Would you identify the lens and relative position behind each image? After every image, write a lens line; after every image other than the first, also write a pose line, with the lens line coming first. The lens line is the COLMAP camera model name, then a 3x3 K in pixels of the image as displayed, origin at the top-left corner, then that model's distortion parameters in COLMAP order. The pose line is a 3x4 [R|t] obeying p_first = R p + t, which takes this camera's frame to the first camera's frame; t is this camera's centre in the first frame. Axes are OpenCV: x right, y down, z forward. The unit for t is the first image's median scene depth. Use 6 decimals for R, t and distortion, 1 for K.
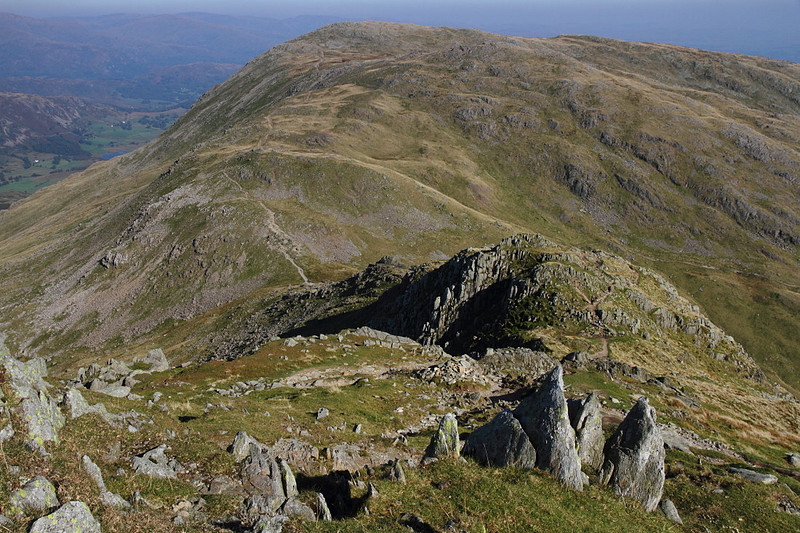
lens RADIAL K [[893.5, 0, 399.3], [0, 893.5, 268.3], [0, 0, 1]] dist [0.096374, 0.000000]
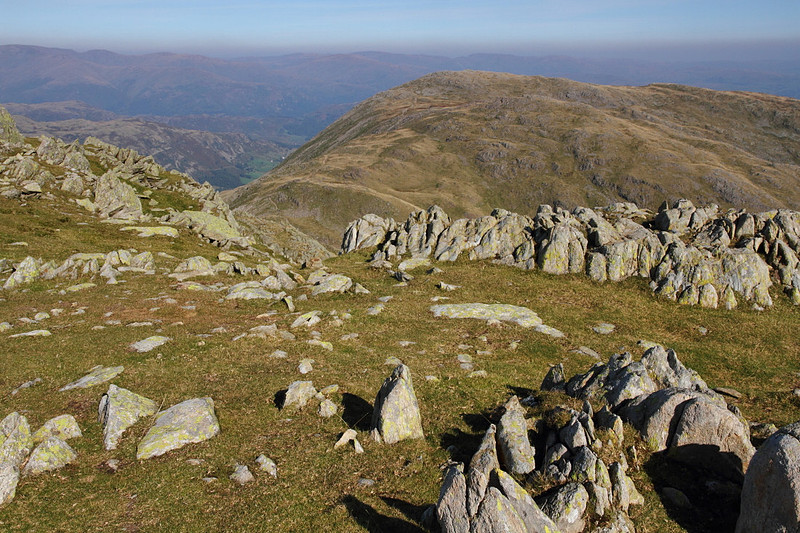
lens RADIAL K [[967.9, 0, 400.5], [0, 967.9, 266.0], [0, 0, 1]] dist [0.106433, 0.000000]
pose [[0.979040, 0.045522, -0.198514, 0.207777], [-0.056234, 0.997231, -0.048661, 0.038418], [0.195749, 0.058804, 0.978889, -0.249166]]
